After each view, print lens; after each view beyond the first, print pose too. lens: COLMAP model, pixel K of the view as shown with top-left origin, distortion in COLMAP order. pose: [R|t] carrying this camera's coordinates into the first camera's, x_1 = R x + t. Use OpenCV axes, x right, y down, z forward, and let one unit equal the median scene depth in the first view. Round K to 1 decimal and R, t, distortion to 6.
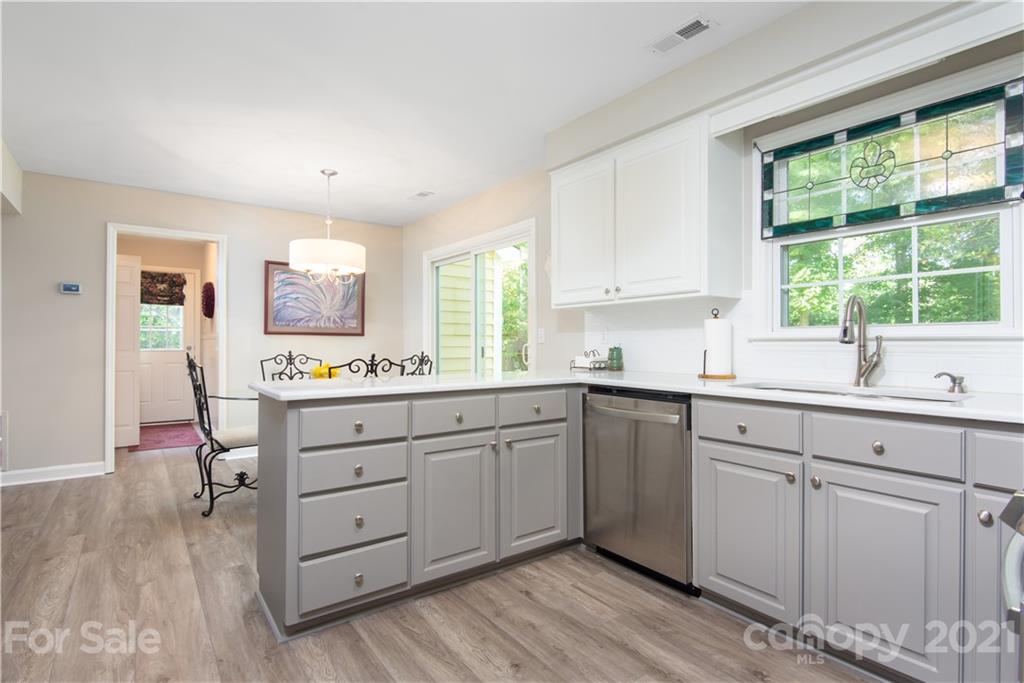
lens RADIAL K [[503.8, 0, 507.8], [0, 503.8, 339.8], [0, 0, 1]] dist [0.010769, -0.011381]
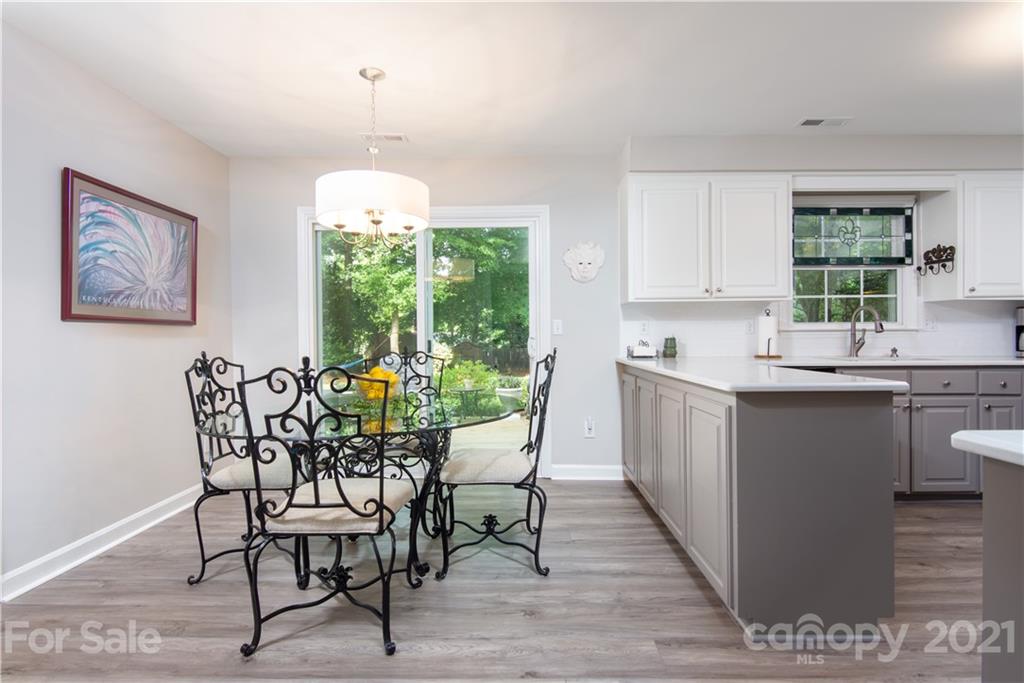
lens RADIAL K [[503.8, 0, 535.9], [0, 503.8, 338.0], [0, 0, 1]] dist [0.010769, -0.011381]
pose [[0.606495, -0.010764, 0.795014, -1.167325], [0.001036, 0.999918, 0.012748, 0.001453], [-0.795086, -0.006908, 0.606457, 0.680565]]
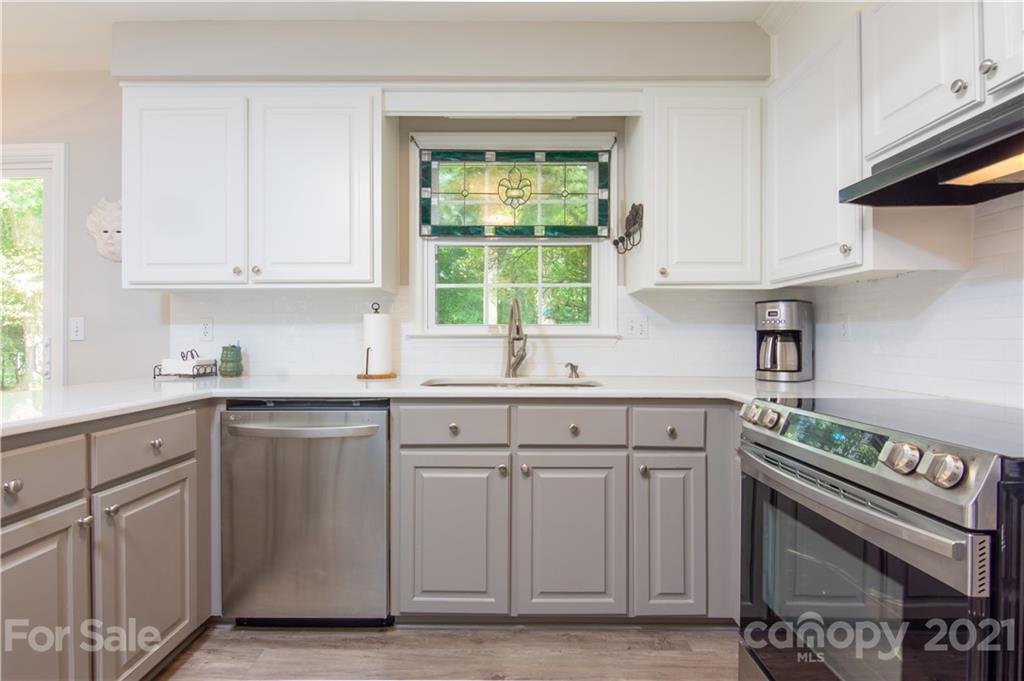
lens RADIAL K [[503.8, 0, 514.0], [0, 503.8, 334.3], [0, 0, 1]] dist [0.010769, -0.011381]
pose [[0.598007, 0.006341, 0.801466, -0.182545], [-0.004803, 0.999979, -0.004328, -0.001192], [-0.801476, -0.001262, 0.598025, 0.257960]]
